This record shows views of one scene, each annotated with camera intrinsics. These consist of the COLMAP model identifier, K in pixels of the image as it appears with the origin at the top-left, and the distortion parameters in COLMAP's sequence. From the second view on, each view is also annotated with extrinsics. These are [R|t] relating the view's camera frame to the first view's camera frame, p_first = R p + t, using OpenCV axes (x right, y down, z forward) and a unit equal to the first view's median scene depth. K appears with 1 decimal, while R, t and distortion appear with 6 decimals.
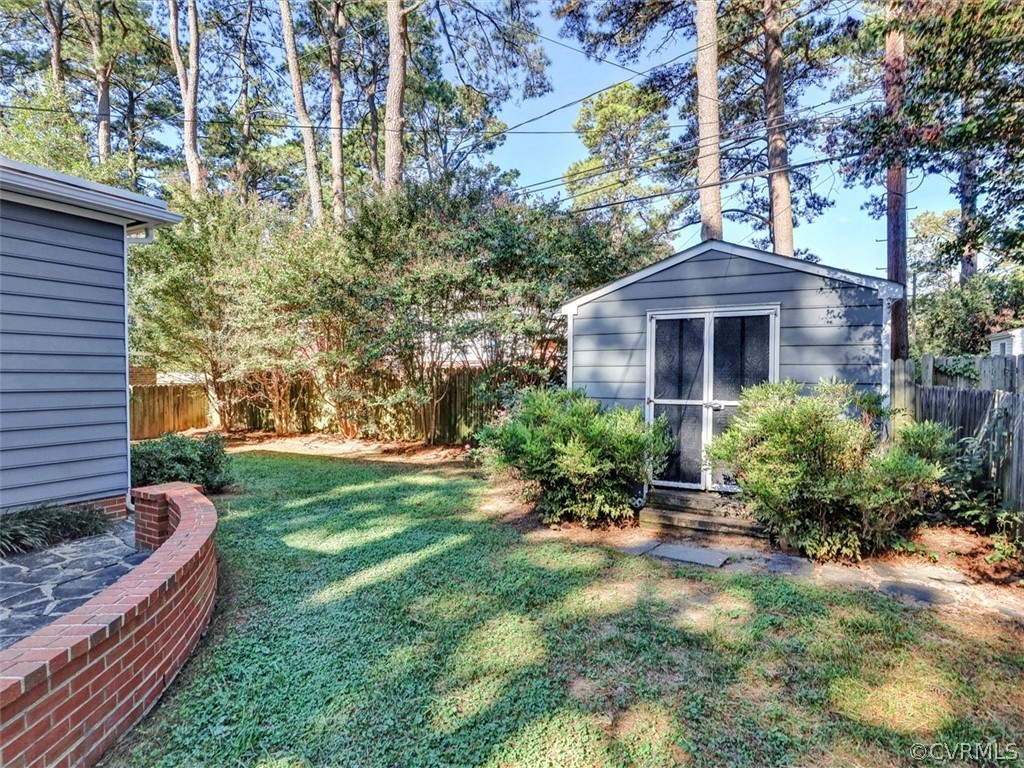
lens RADIAL K [[563.4, 0, 521.6], [0, 563.4, 383.4], [0, 0, 1]] dist [-0.013795, 0.004031]
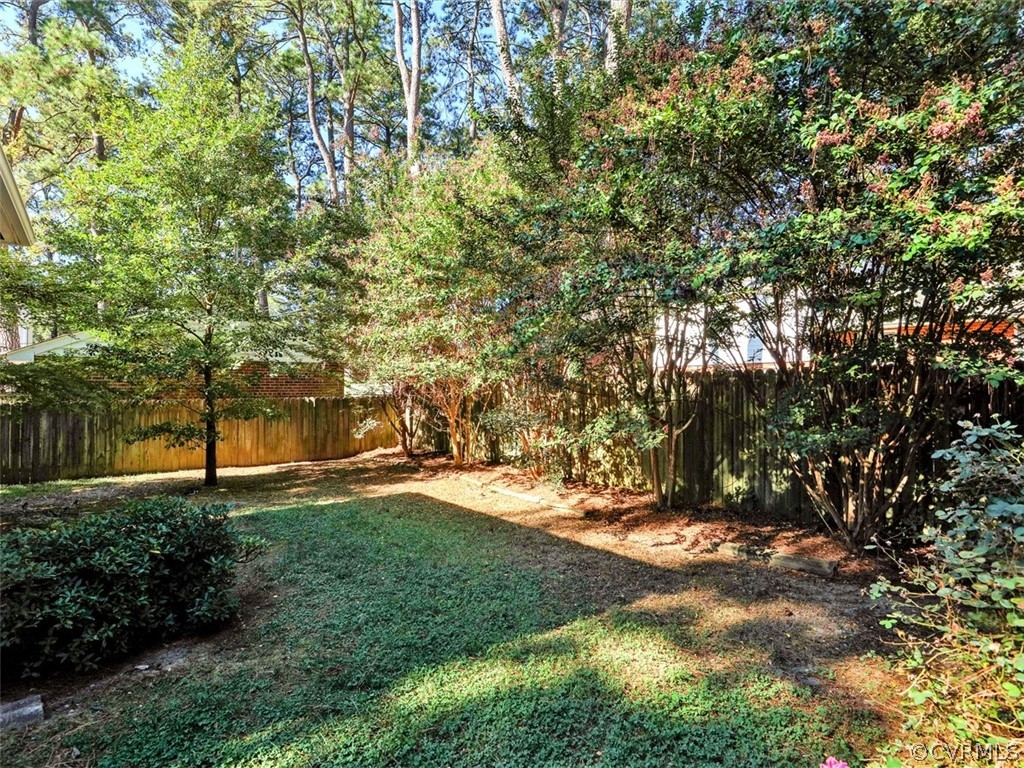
lens RADIAL K [[555.5, 0, 506.3], [0, 555.5, 379.2], [0, 0, 1]] dist [-0.030336, 0.013212]
pose [[0.899999, -0.010238, -0.435771, -0.033481], [0.000875, 0.999765, -0.021681, -0.004464], [0.435890, 0.019132, 0.899796, 0.226118]]
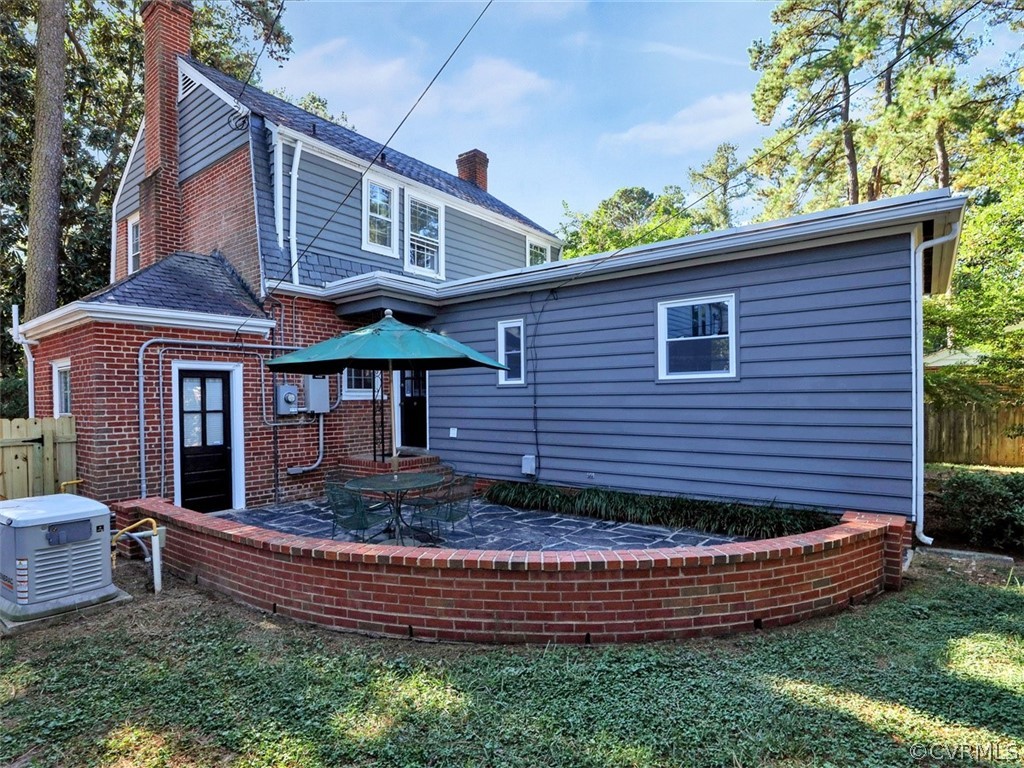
lens RADIAL K [[555.5, 0, 513.1], [0, 555.5, 397.7], [0, 0, 1]] dist [-0.030336, 0.013212]
pose [[-0.168191, 0.005130, -0.985741, 0.076046], [0.001451, 0.999987, 0.004957, -0.003445], [0.985753, -0.000597, -0.168196, 0.127558]]
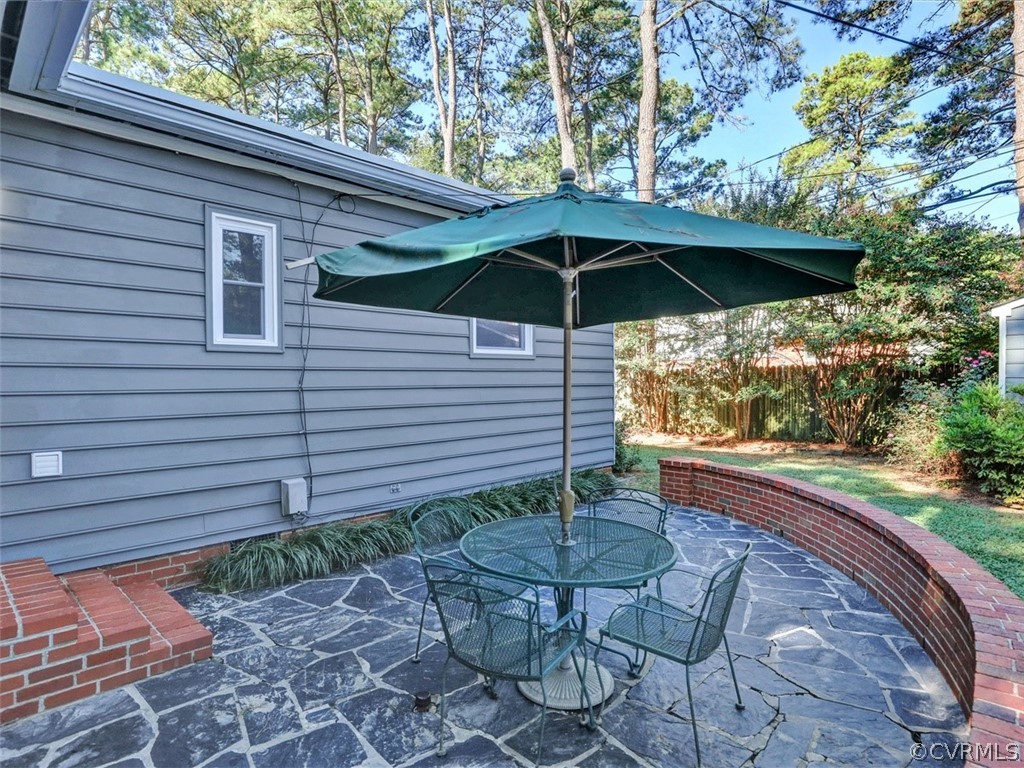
lens RADIAL K [[578.2, 0, 516.3], [0, 578.2, 377.0], [0, 0, 1]] dist [-0.012617, 0.004521]
pose [[0.958218, -0.000920, -0.286038, -0.140255], [-0.001634, 0.999961, -0.008691, 0.001379], [0.286035, 0.008796, 0.958179, -0.089733]]
